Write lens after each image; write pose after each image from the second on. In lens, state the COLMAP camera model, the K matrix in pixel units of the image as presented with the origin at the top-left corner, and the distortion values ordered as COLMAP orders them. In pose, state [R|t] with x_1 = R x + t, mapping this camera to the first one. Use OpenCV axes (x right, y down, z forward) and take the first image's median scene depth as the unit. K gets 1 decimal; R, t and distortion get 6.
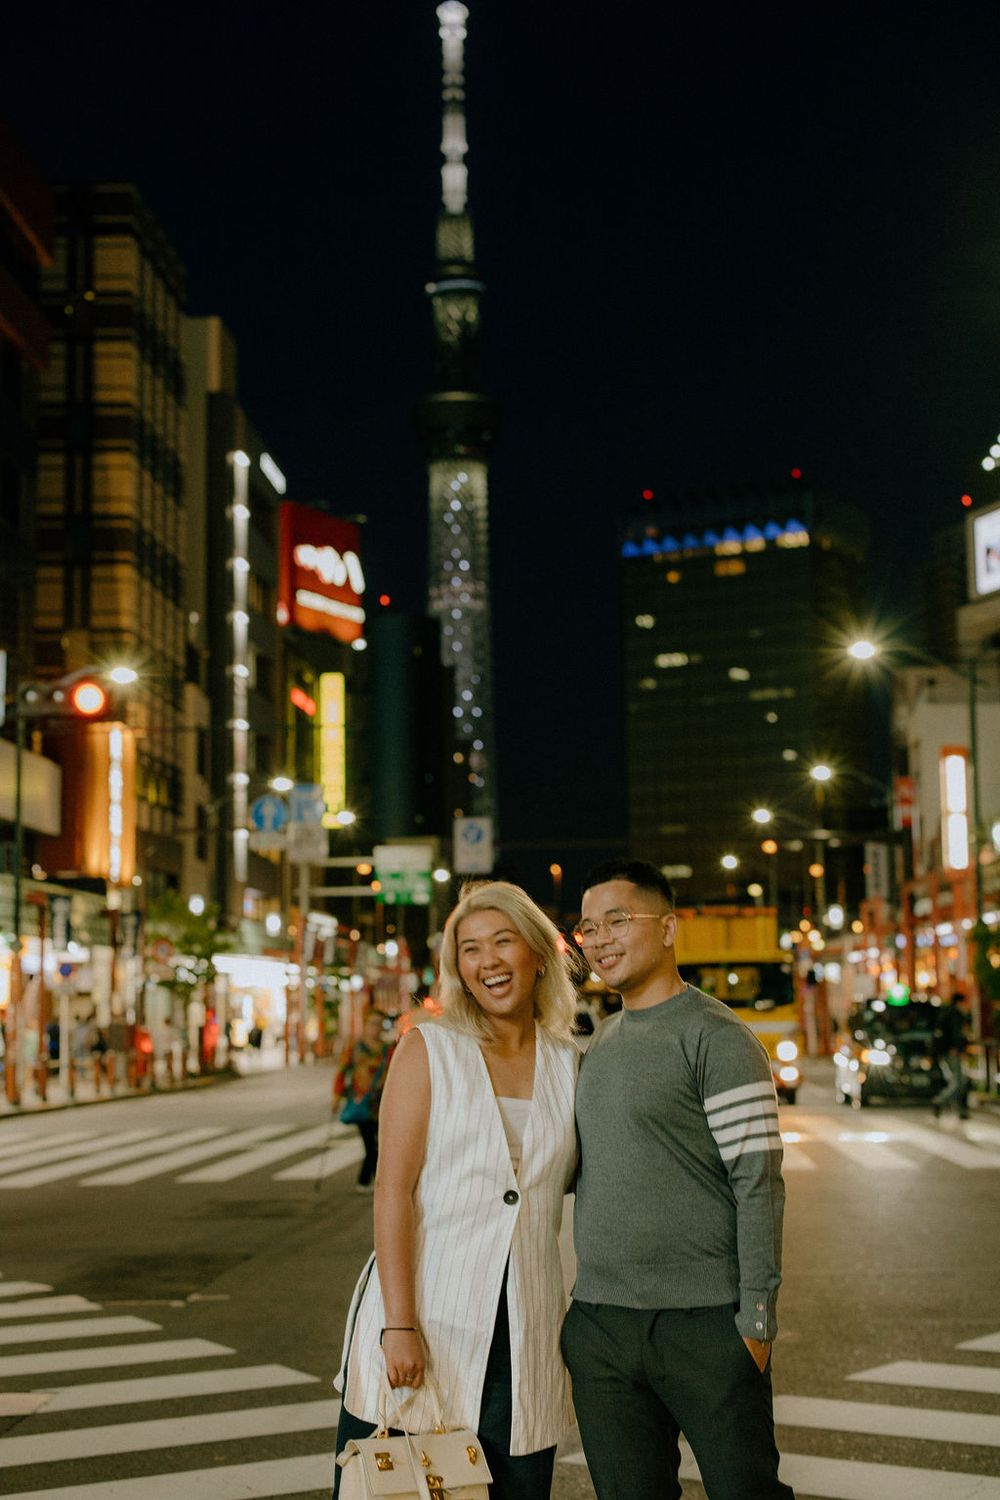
lens RADIAL K [[2187.5, 0, 500.0], [0, 2187.5, 750.0], [0, 0, 1]] dist [-0.005871, -0.042852]
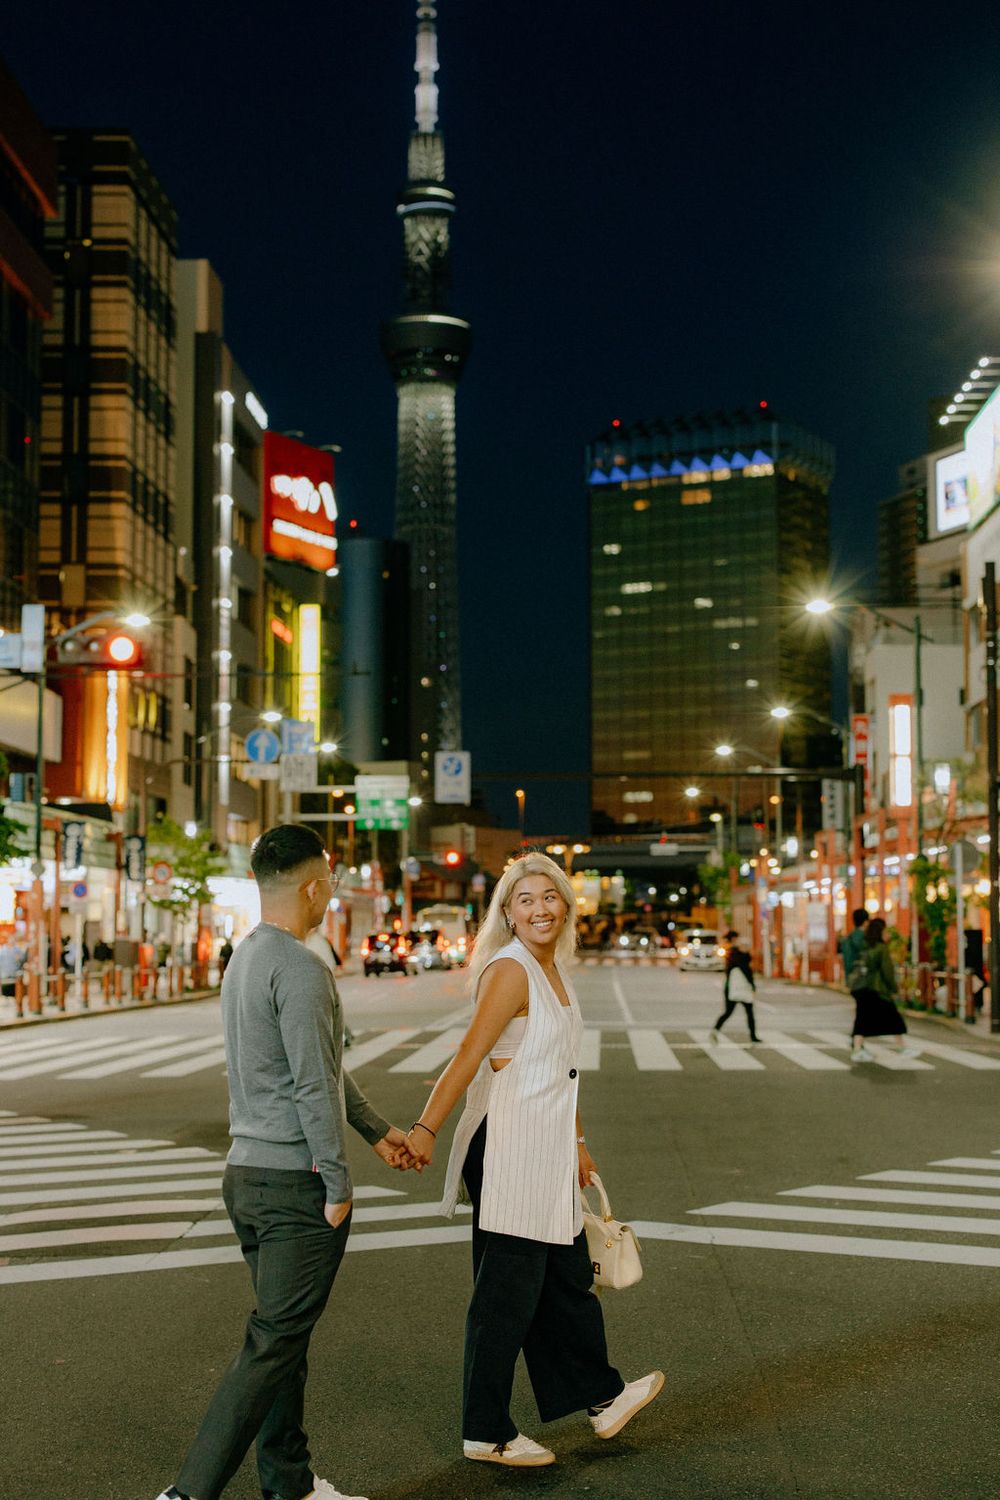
lens RADIAL K [[2339.2, 0, 500.0], [0, 2339.2, 750.0], [0, 0, 1]] dist [0.001993, 0.013533]
pose [[0.999630, 0.012563, 0.024112, -0.014982], [-0.013553, 0.999053, 0.041336, -0.015019], [-0.023569, -0.041648, 0.998854, -0.121529]]
